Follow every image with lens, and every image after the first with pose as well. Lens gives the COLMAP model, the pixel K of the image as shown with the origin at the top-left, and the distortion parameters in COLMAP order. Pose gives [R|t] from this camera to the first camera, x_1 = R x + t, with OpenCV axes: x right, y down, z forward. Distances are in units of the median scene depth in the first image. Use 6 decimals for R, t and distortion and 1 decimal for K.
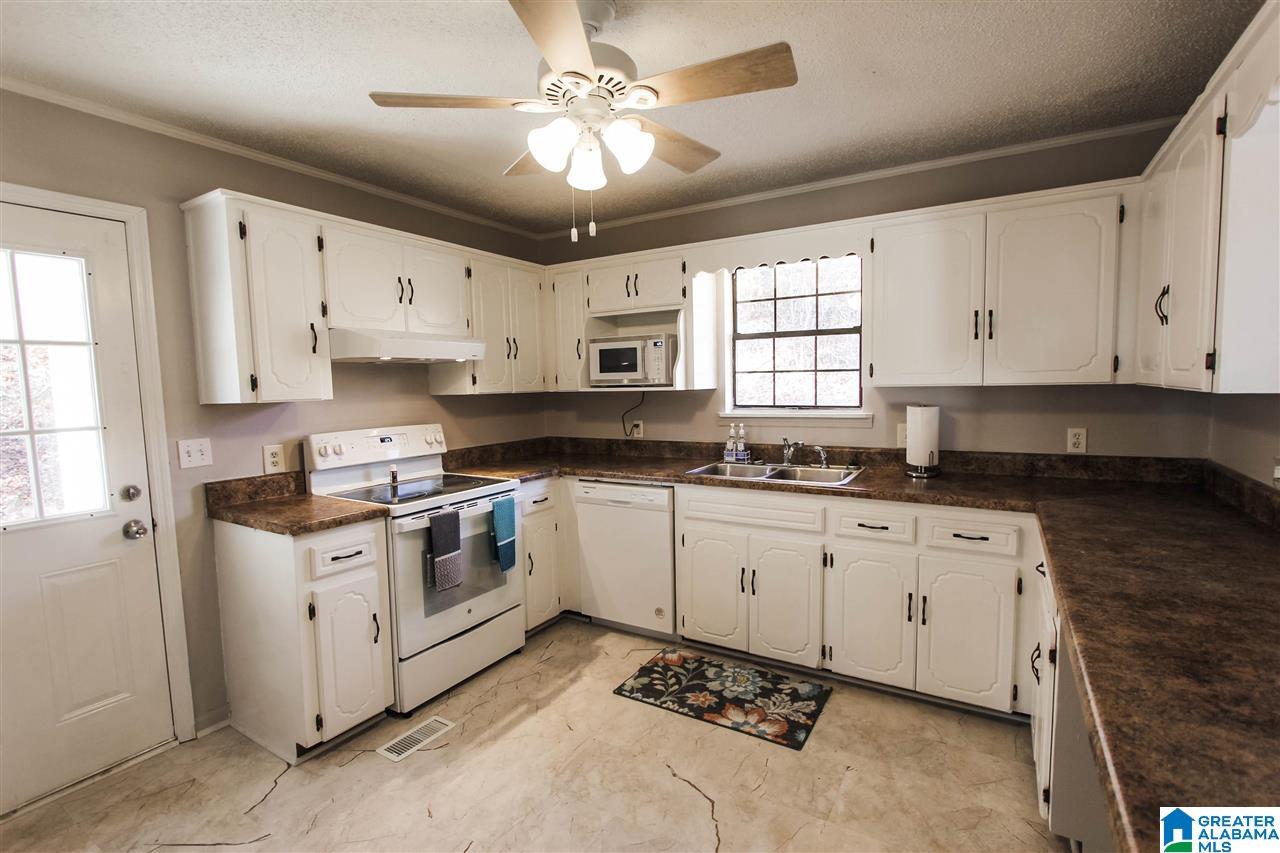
lens RADIAL K [[591.3, 0, 640.0], [0, 591.3, 429.5], [0, 0, 1]] dist [-0.018875, 0.002303]
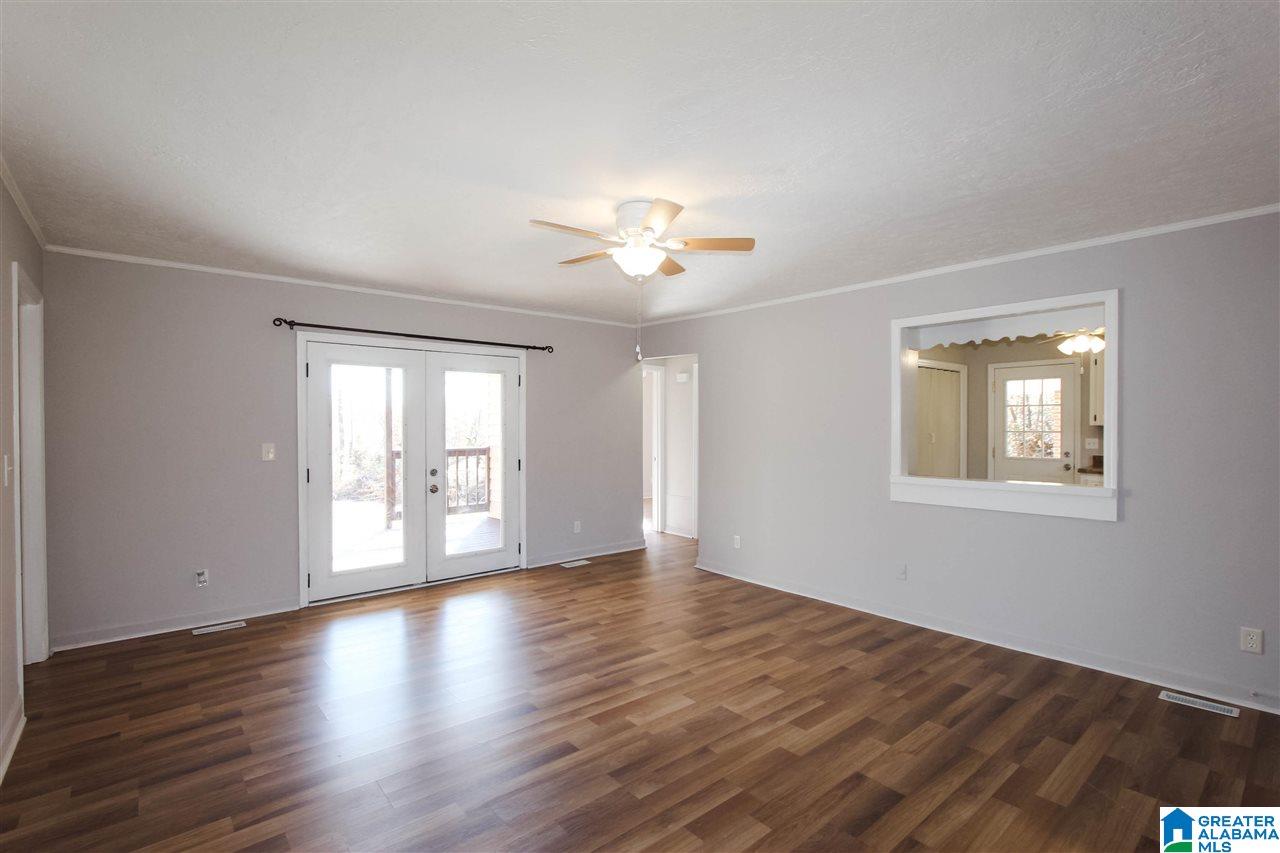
lens RADIAL K [[591.3, 0, 640.5], [0, 591.3, 423.8], [0, 0, 1]] dist [-0.018875, 0.002303]
pose [[-0.319543, 0.022513, -0.947304, 1.958142], [-0.066669, 0.996706, 0.046175, -0.029358], [0.945223, 0.077911, -0.316990, -0.092922]]
